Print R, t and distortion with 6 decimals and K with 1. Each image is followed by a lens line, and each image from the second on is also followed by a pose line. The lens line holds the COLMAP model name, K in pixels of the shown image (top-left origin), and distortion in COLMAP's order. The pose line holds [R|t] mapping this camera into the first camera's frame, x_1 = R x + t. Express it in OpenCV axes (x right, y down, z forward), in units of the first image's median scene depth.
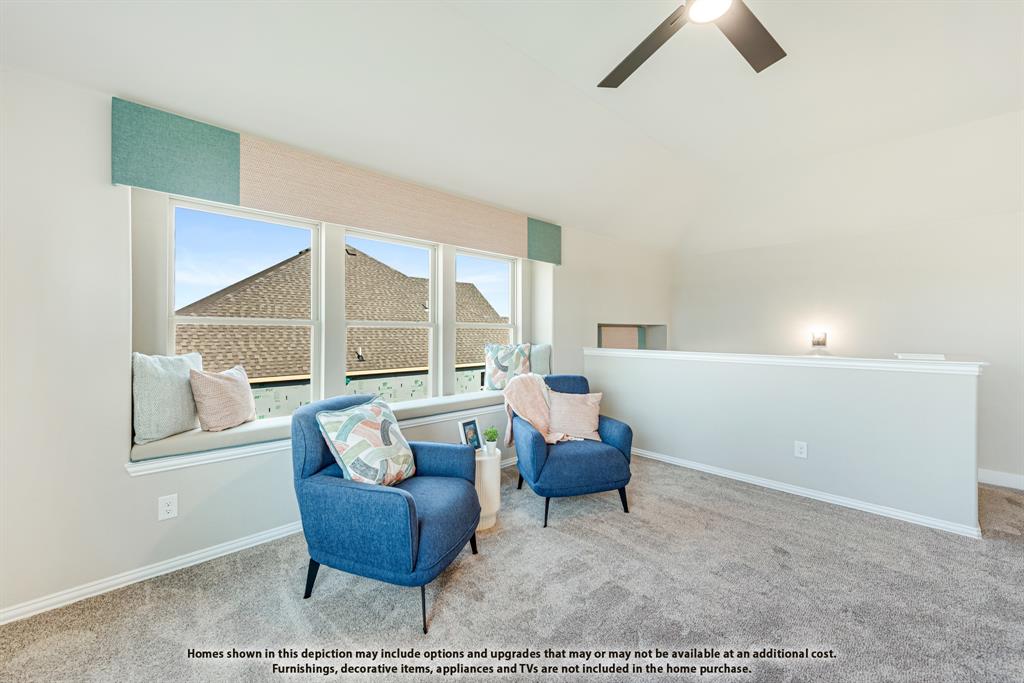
lens RADIAL K [[407.6, 0, 507.0], [0, 407.6, 333.9], [0, 0, 1]] dist [0.008911, -0.000323]
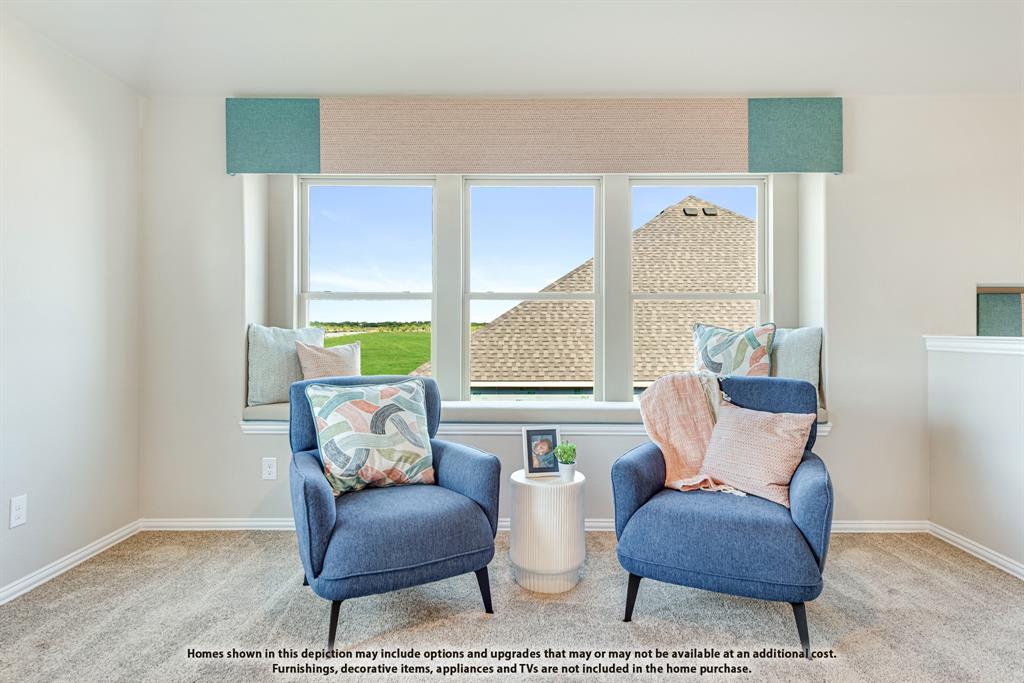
lens RADIAL K [[597.1, 0, 510.8], [0, 597.1, 331.7], [0, 0, 1]] dist [0.017665, -0.001137]
pose [[0.720524, -0.000326, -0.693430, 0.378374], [-0.003080, 0.999989, -0.003670, 0.038144], [0.693424, 0.004780, 0.720514, 0.169134]]
